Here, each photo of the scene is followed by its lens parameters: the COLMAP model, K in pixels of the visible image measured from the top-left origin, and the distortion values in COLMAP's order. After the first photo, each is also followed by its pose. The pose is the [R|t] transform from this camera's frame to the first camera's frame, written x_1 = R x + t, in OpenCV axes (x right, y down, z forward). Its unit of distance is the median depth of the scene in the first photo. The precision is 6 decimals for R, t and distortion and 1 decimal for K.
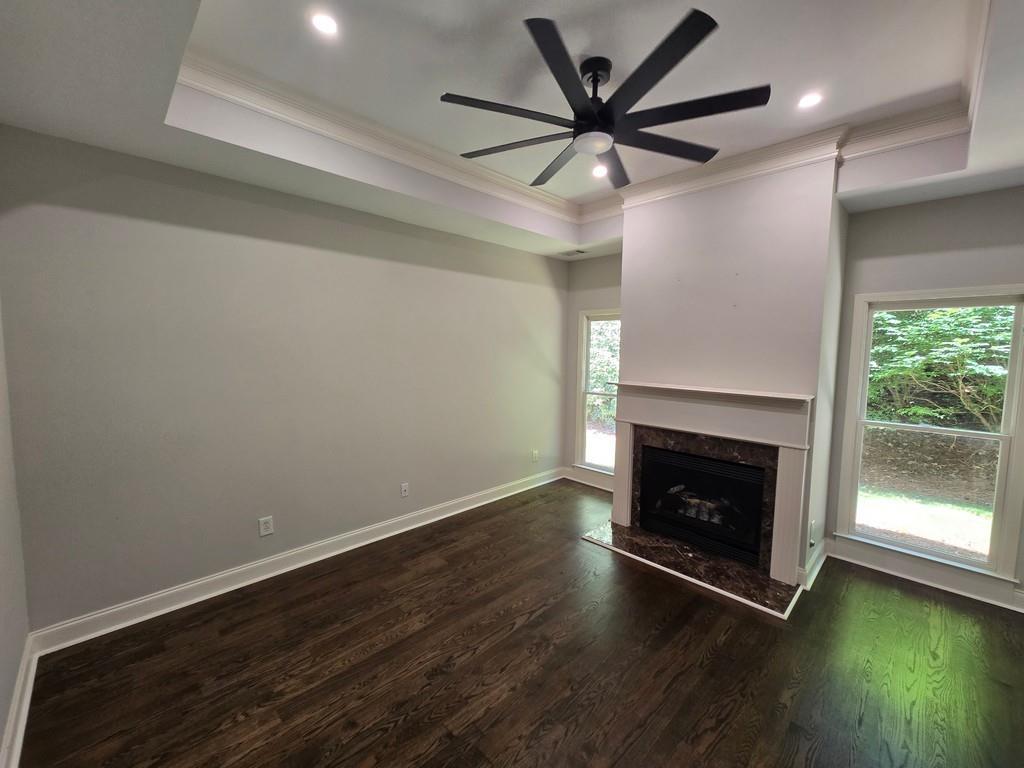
lens RADIAL K [[416.0, 0, 516.8], [0, 416.0, 382.5], [0, 0, 1]] dist [0.003791, 0.000377]
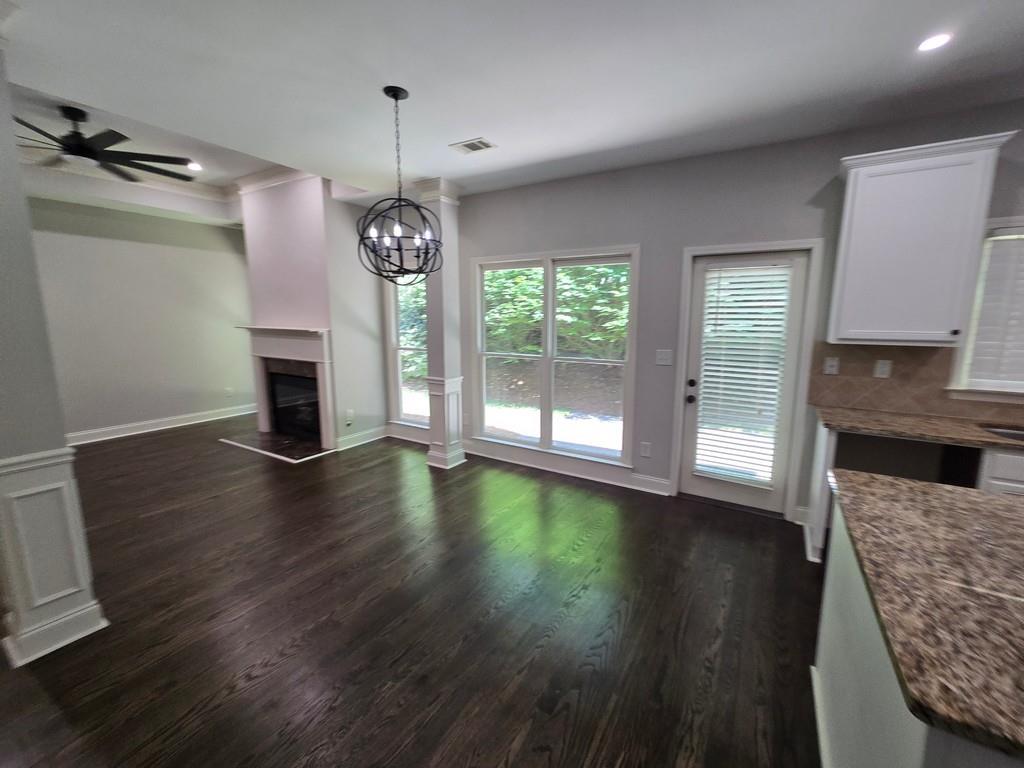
lens RADIAL K [[422.5, 0, 525.5], [0, 422.5, 381.4], [0, 0, 1]] dist [-0.002972, 0.006244]
pose [[0.968651, -0.045346, 0.244252, 0.975564], [0.028022, 0.996869, 0.073942, 0.125702], [-0.246840, -0.064780, 0.966889, -0.711809]]
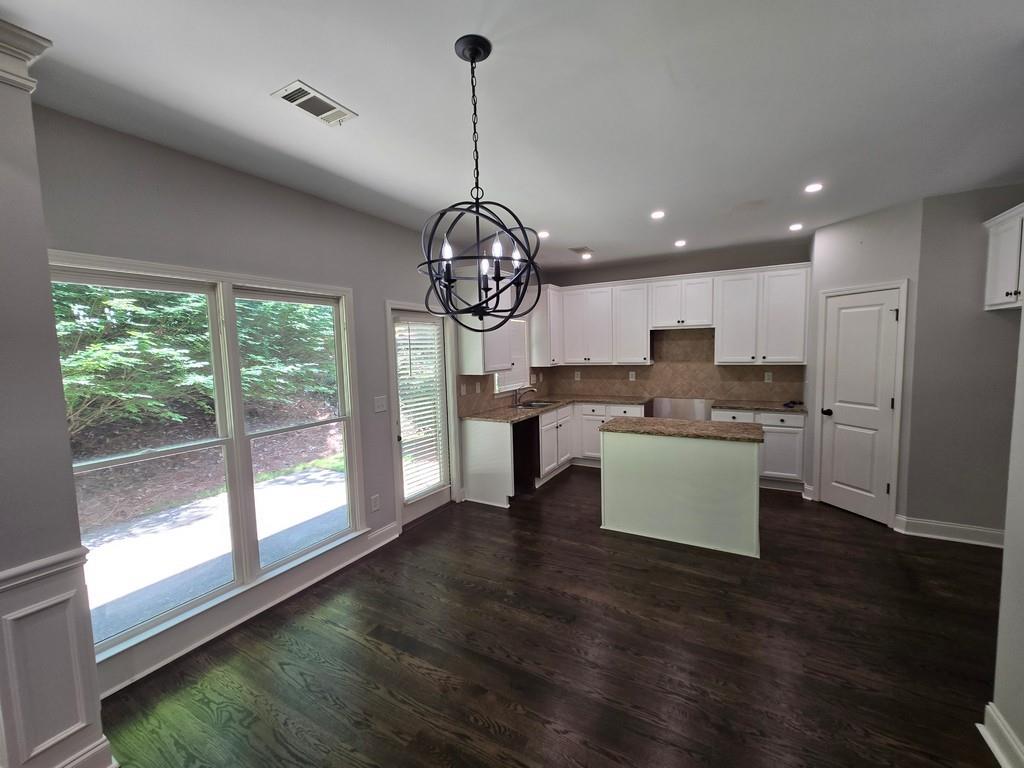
lens RADIAL K [[416.9, 0, 512.9], [0, 416.9, 382.4], [0, 0, 1]] dist [0.002923, 0.000199]
pose [[-0.264390, -0.085636, 0.960606, 0.428060], [0.104453, 0.987648, 0.116795, 0.000537], [-0.958743, 0.131218, -0.252179, 0.256702]]
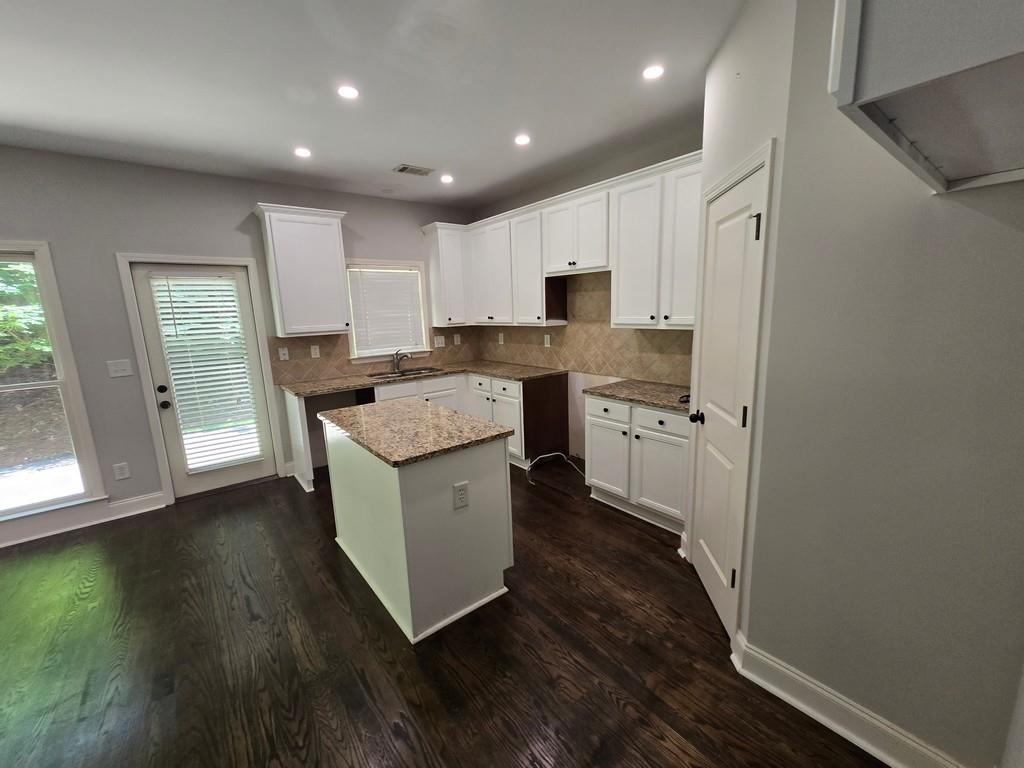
lens RADIAL K [[416.9, 0, 512.9], [0, 416.9, 382.4], [0, 0, 1]] dist [0.002923, 0.000199]
pose [[0.109235, -0.192417, 0.975214, 0.685596], [0.120300, 0.976433, 0.179183, 0.121040], [-0.986710, 0.097745, 0.129809, -0.810657]]
